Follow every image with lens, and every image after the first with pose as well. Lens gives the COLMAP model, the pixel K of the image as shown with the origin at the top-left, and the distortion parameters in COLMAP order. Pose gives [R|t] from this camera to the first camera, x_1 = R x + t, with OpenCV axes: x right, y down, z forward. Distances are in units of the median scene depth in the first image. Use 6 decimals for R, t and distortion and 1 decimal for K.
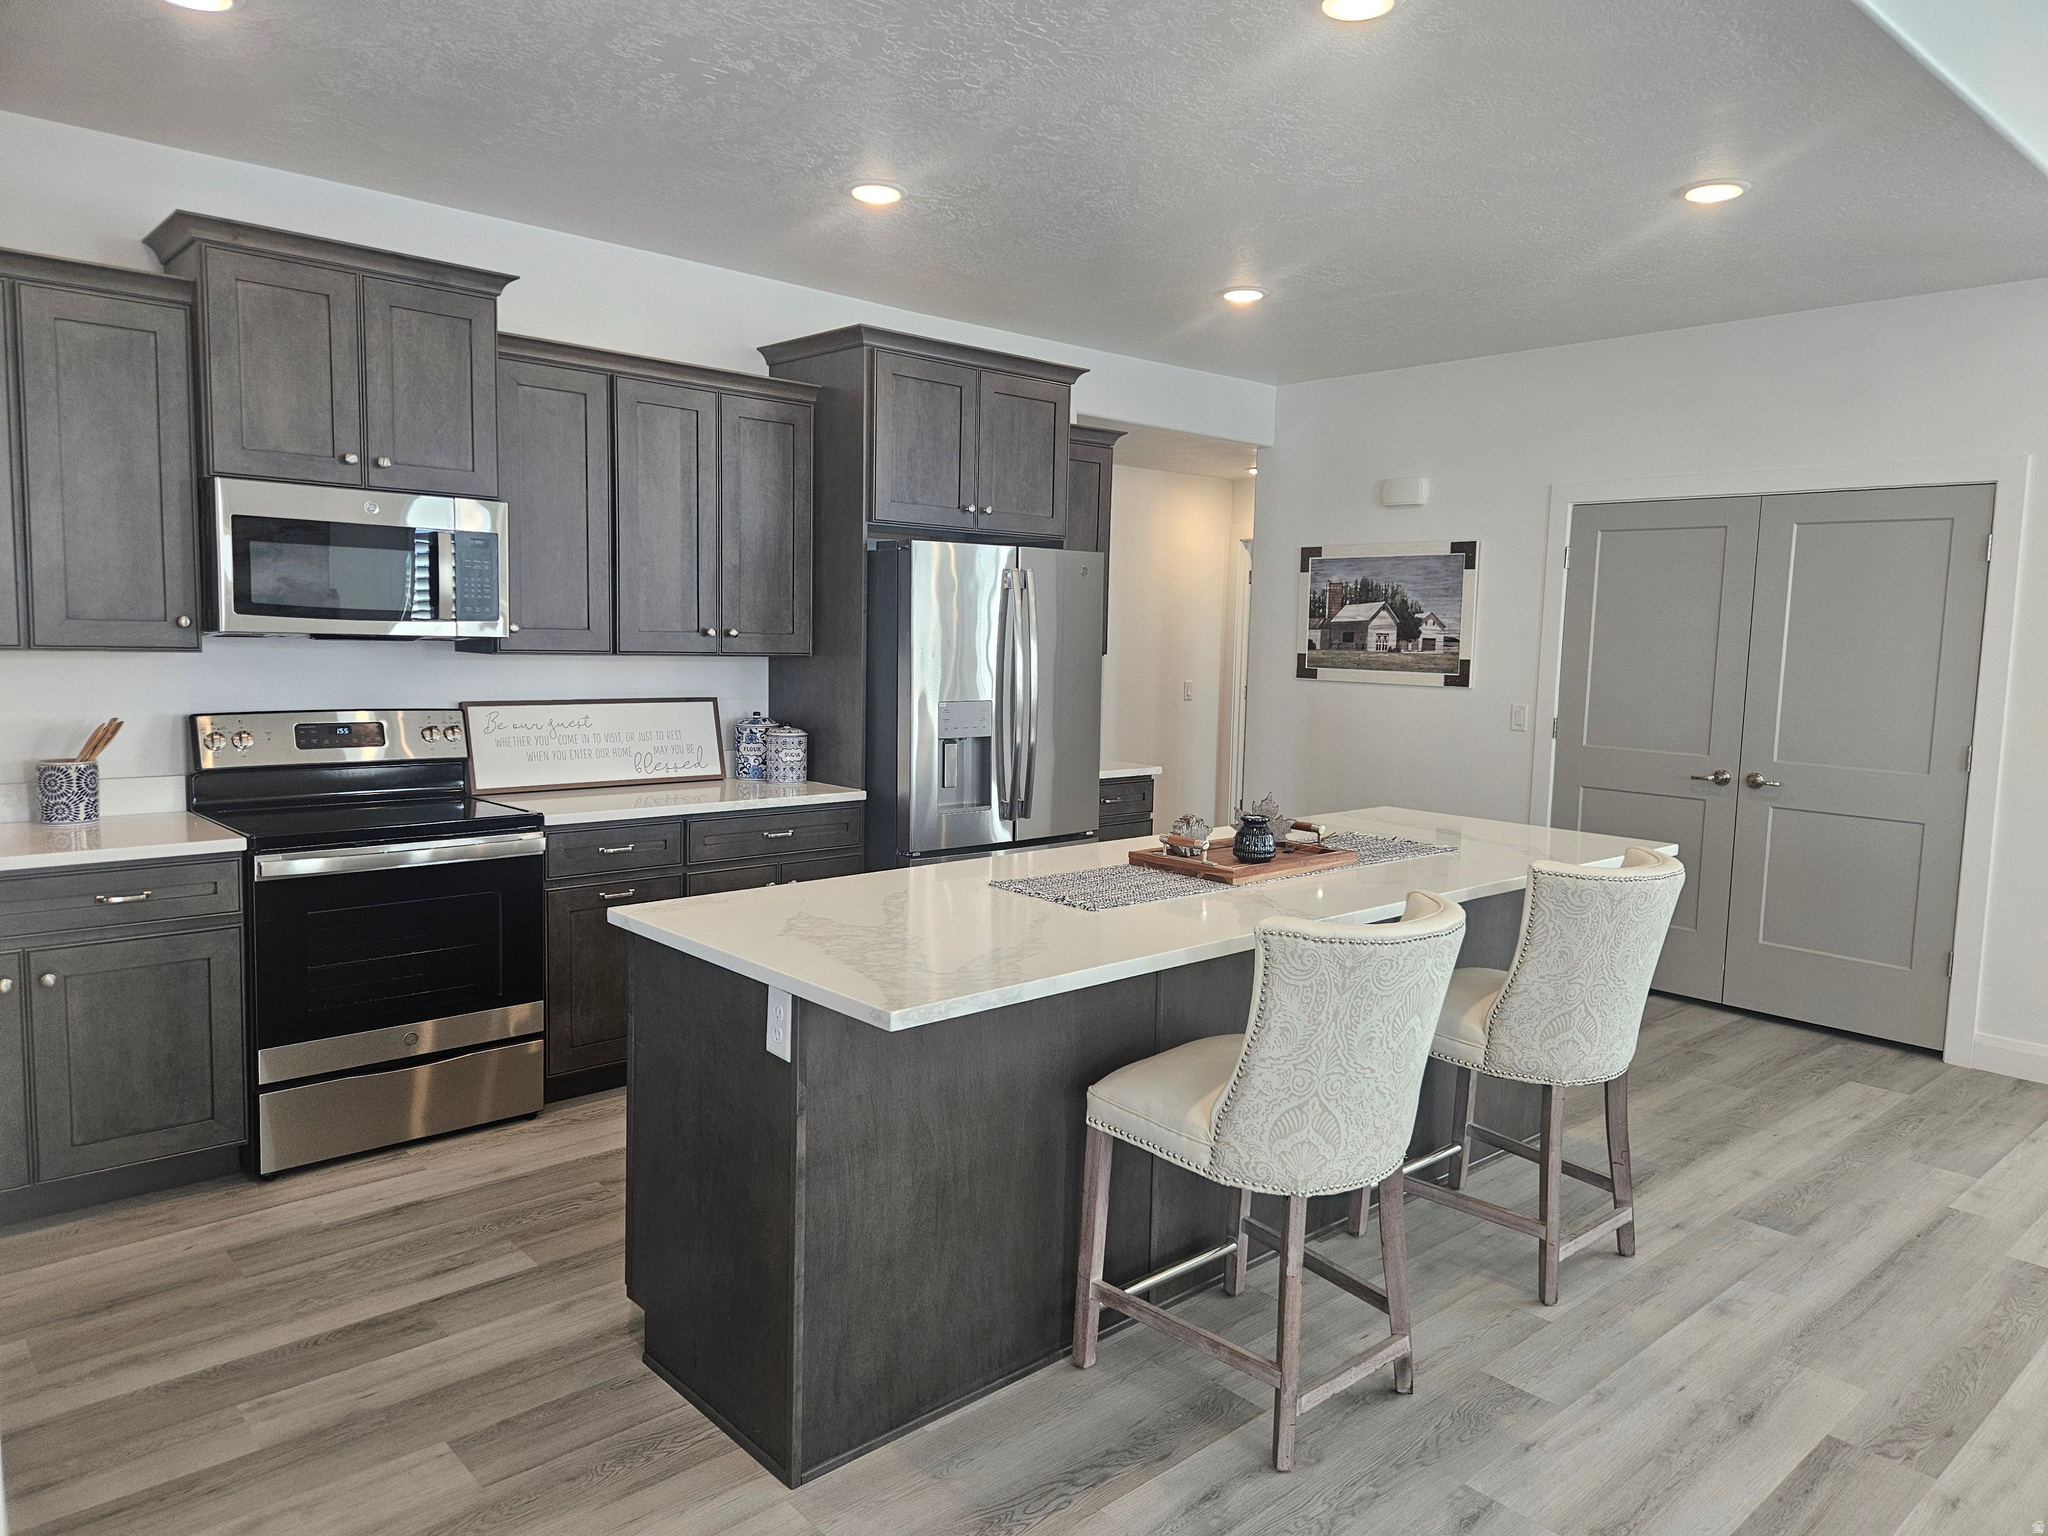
lens RADIAL K [[1366.0, 0, 1024.0], [0, 1366.0, 768.0], [0, 0, 1]] dist [0.016395, -0.002016]
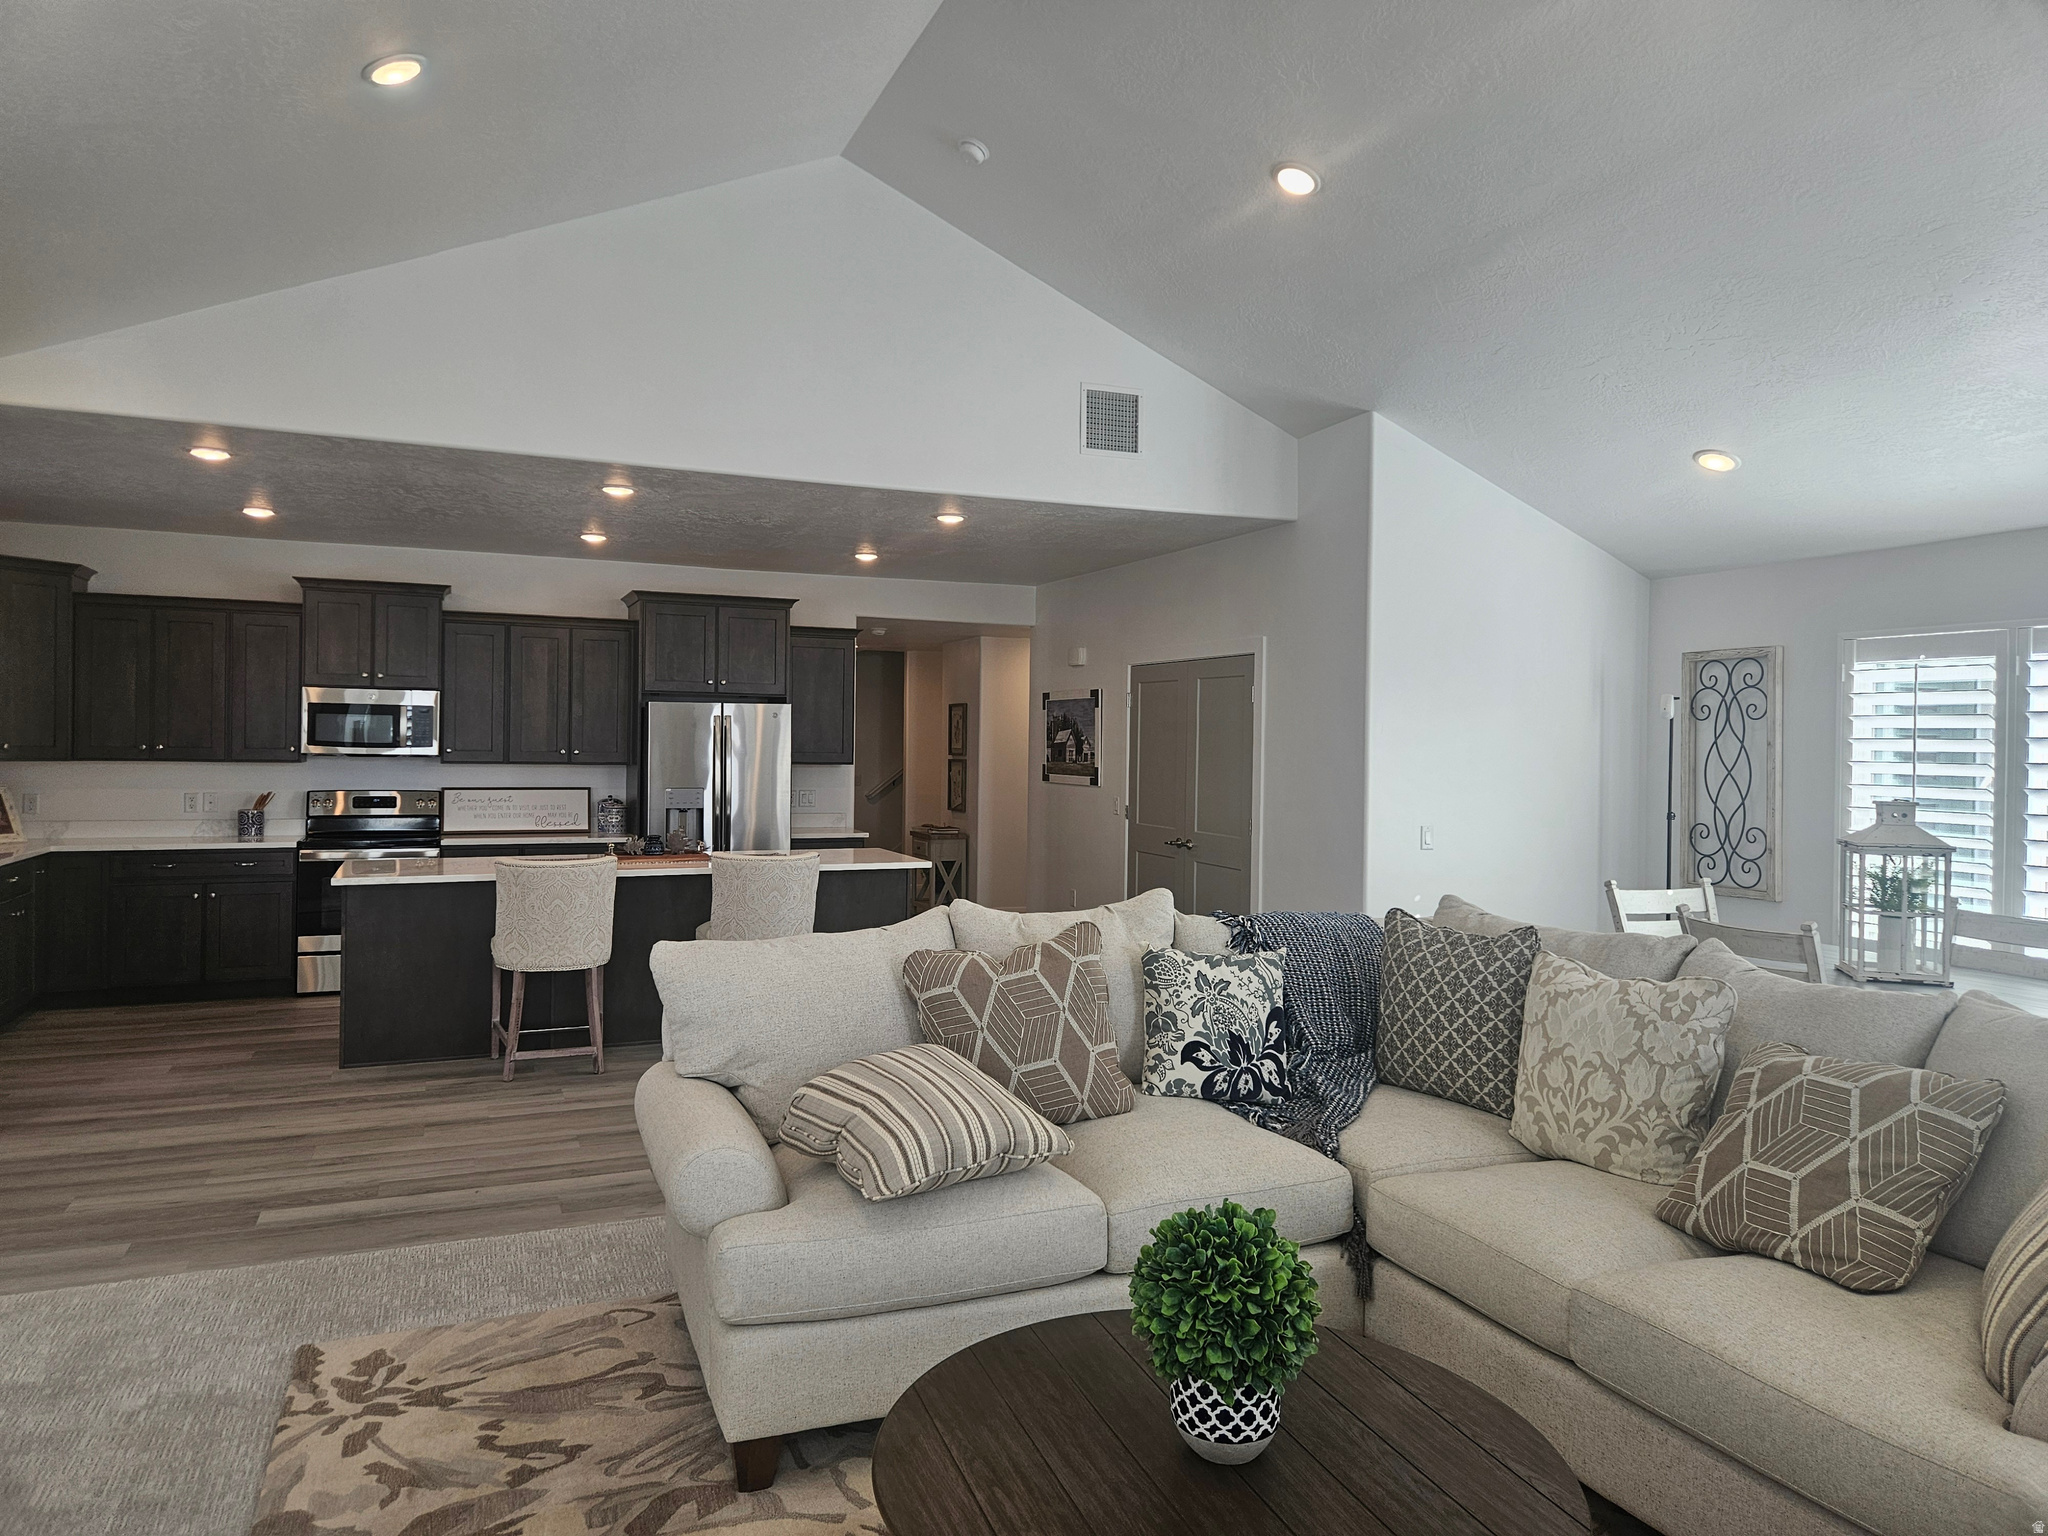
lens RADIAL K [[1366.0, 0, 1024.0], [0, 1366.0, 768.0], [0, 0, 1]] dist [0.016395, -0.002016]
pose [[0.944745, -0.002974, -0.327791, 1.031037], [-0.026085, 0.996106, -0.084219, 0.068465], [0.326765, 0.088116, 0.940989, -0.599186]]
